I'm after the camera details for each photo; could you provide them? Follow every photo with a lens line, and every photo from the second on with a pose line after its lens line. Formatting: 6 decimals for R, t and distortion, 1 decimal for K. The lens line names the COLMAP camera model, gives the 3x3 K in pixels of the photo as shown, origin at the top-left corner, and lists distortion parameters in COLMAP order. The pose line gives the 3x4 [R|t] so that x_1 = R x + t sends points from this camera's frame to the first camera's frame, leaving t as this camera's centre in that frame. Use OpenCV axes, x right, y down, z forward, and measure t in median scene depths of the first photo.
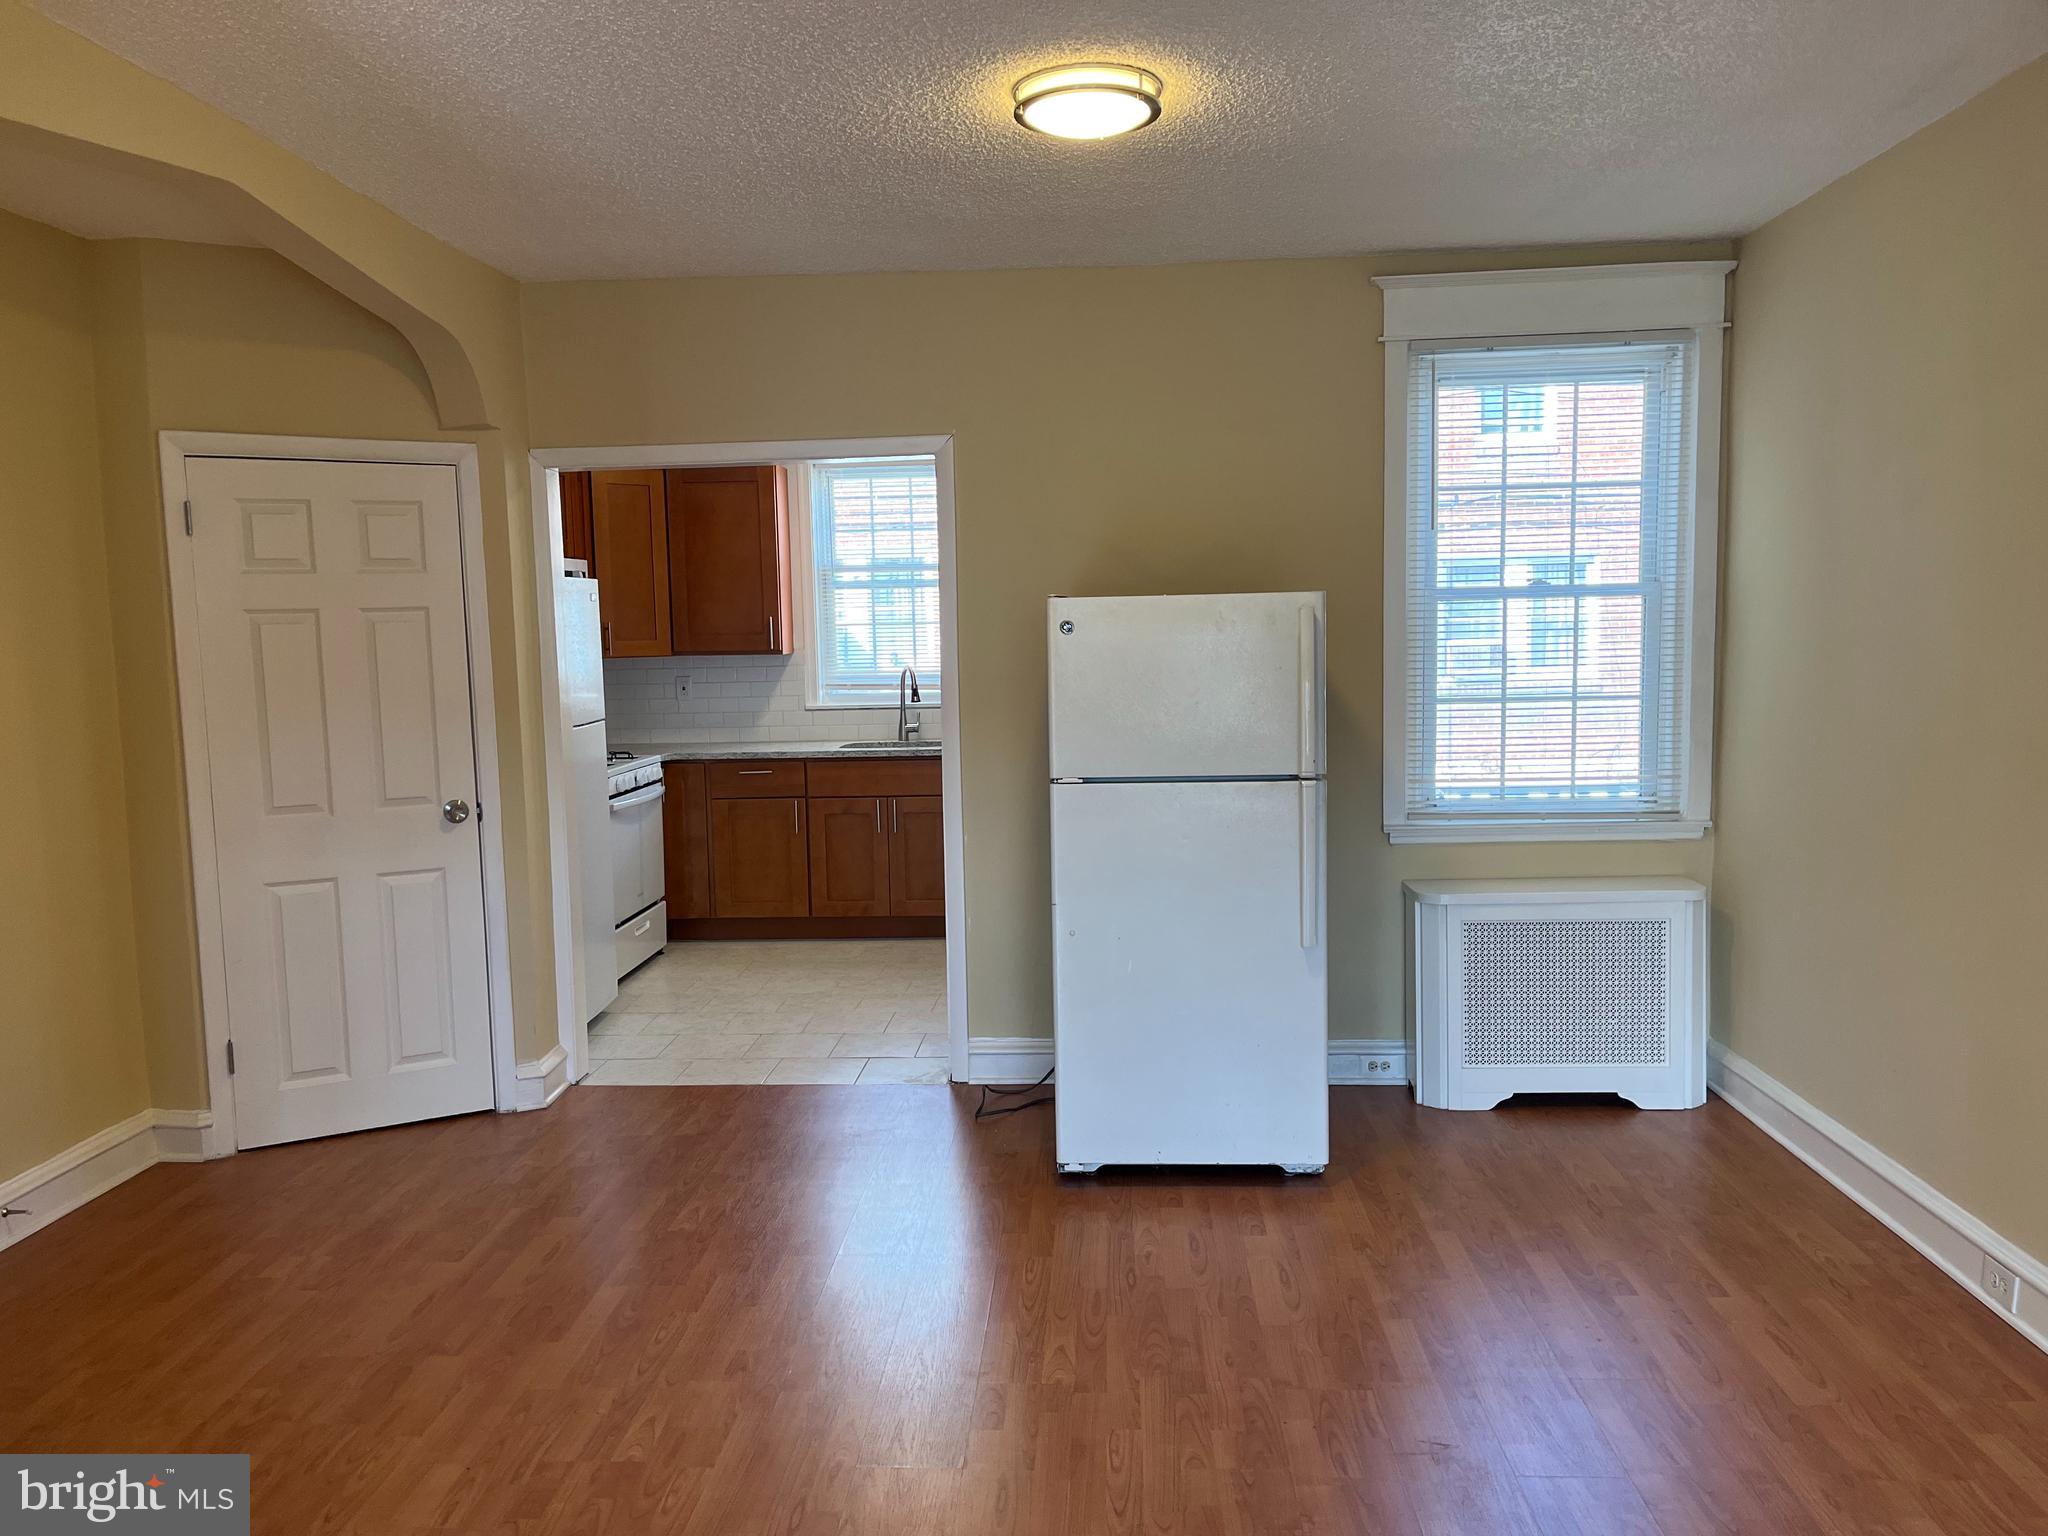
lens RADIAL K [[1546.8, 0, 1042.1], [0, 1546.8, 780.8], [0, 0, 1]] dist [0.046221, -0.063017]
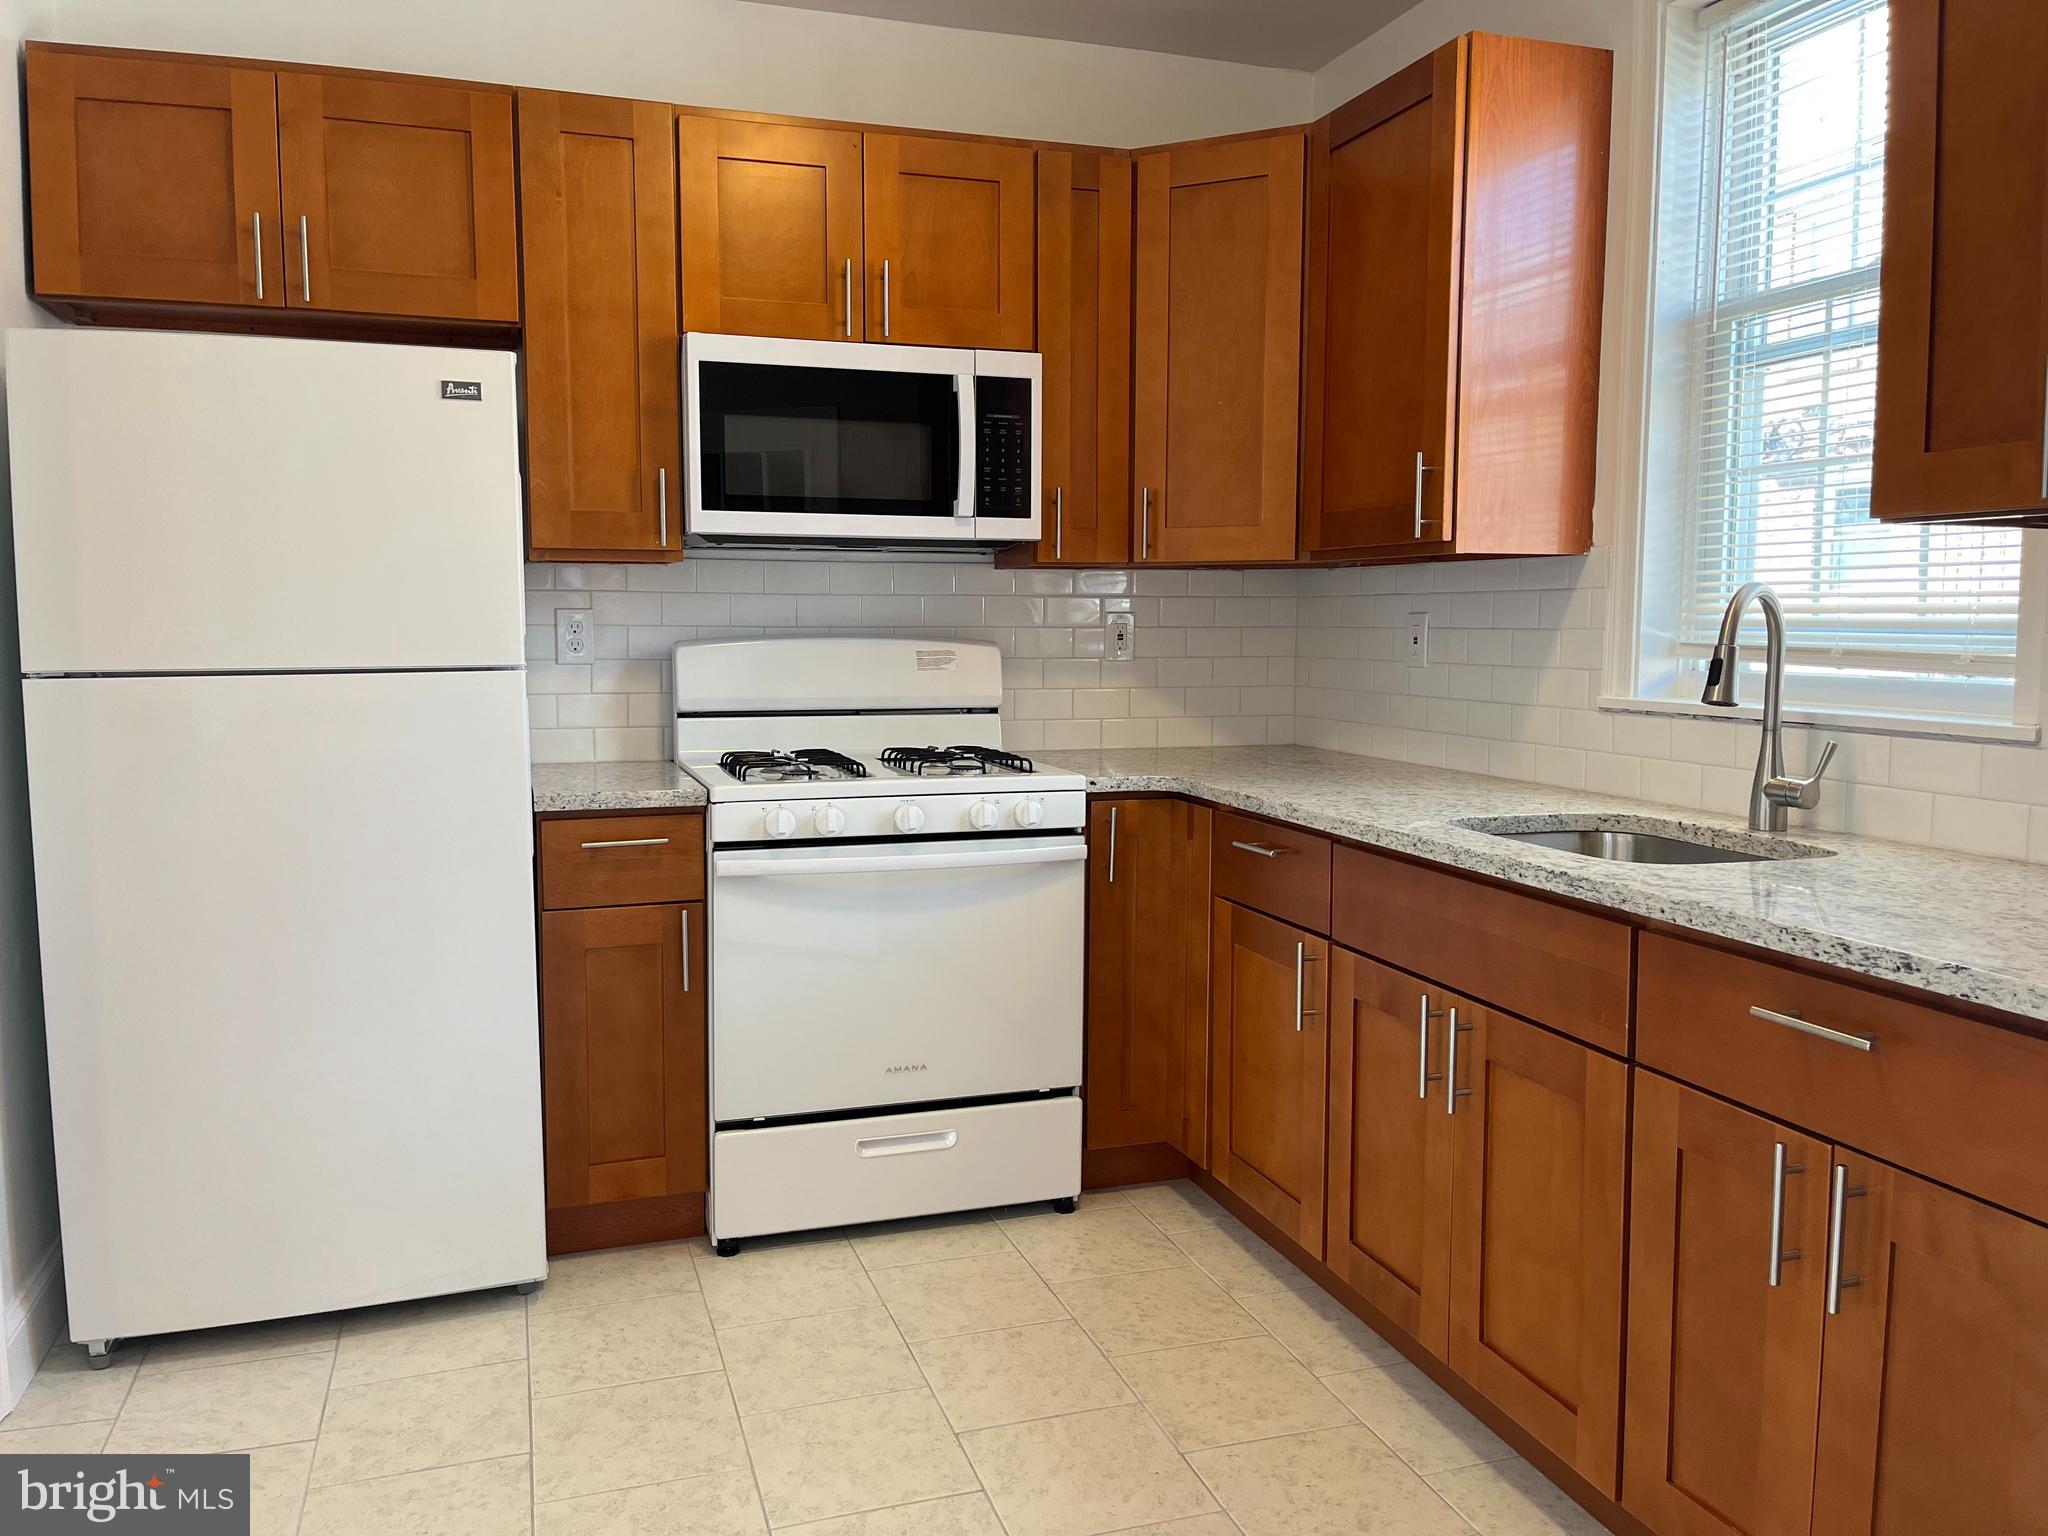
lens RADIAL K [[1546.8, 0, 1026.4], [0, 1546.8, 761.7], [0, 0, 1]] dist [0.046221, -0.063017]
pose [[0.353459, 0.105094, -0.929528, 0.151315], [-0.105436, 0.991813, 0.072043, -0.048043], [0.929489, 0.072541, 0.361645, 0.780333]]
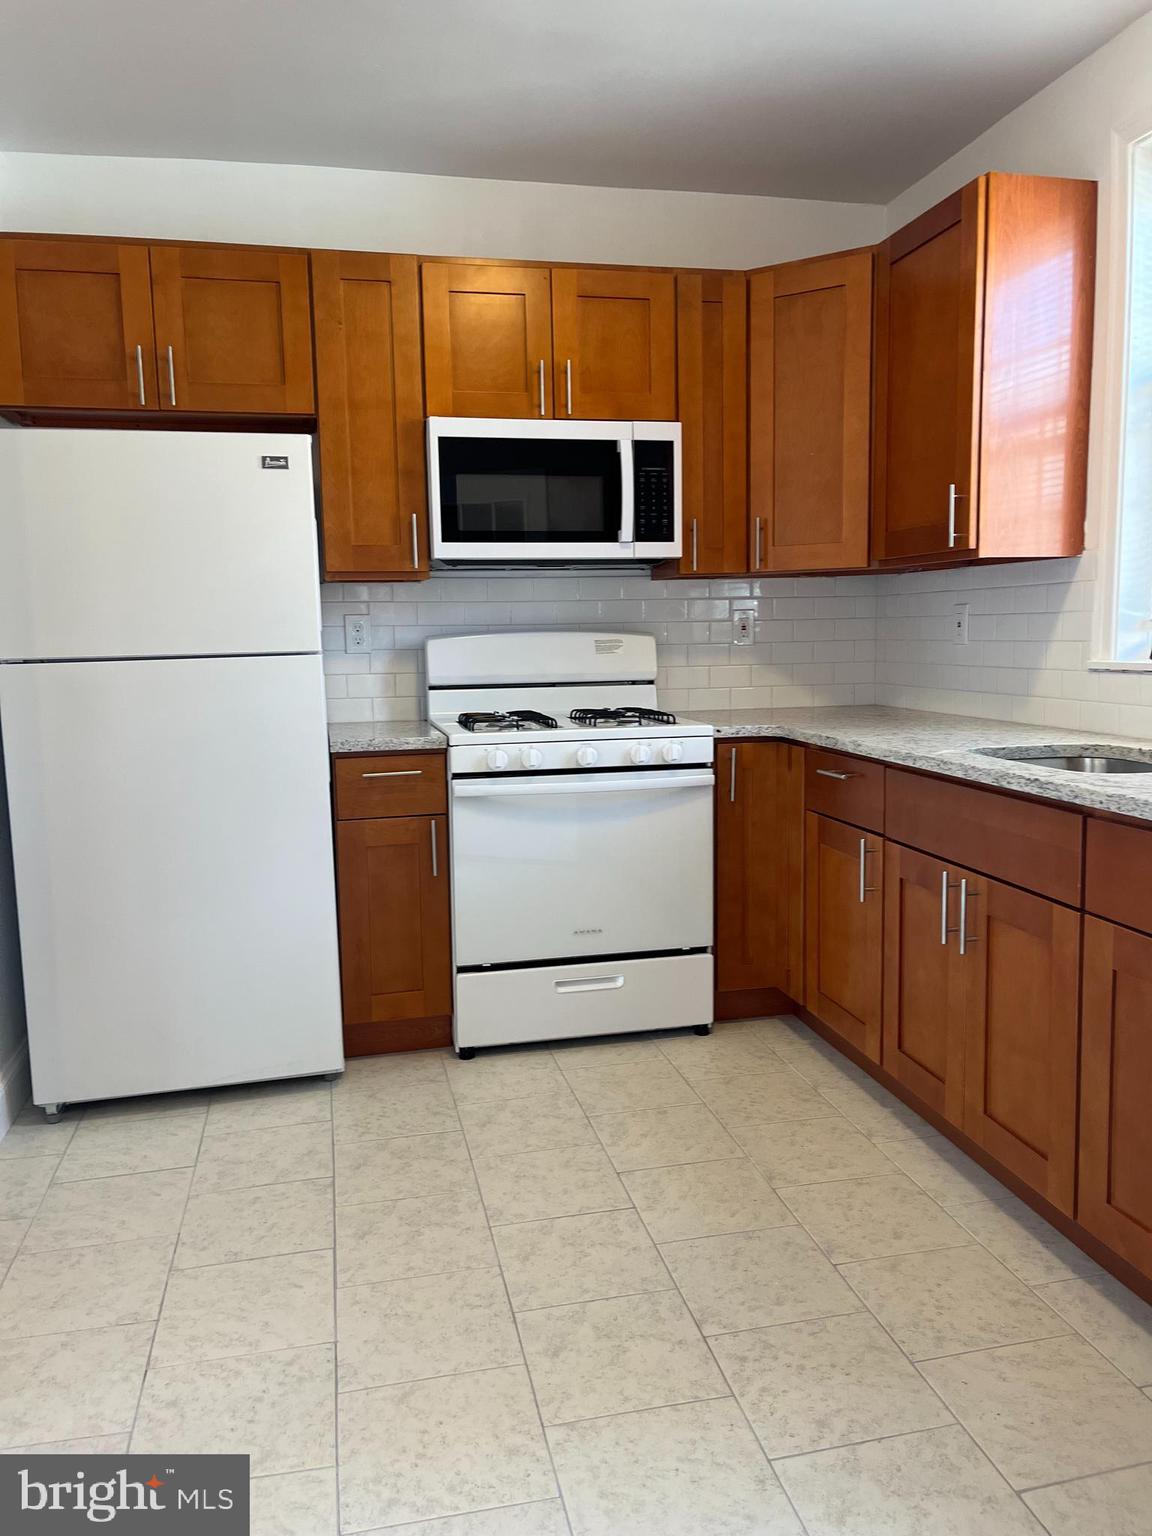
lens RADIAL K [[1160.1, 0, 592.1], [0, 1160.1, 769.8], [0, 0, 1]] dist [0.046221, -0.063017]
pose [[0.264647, 0.129522, -0.955608, 0.178945], [-0.087084, 0.990100, 0.110080, -0.043545], [0.960405, 0.054086, 0.273306, 0.783338]]
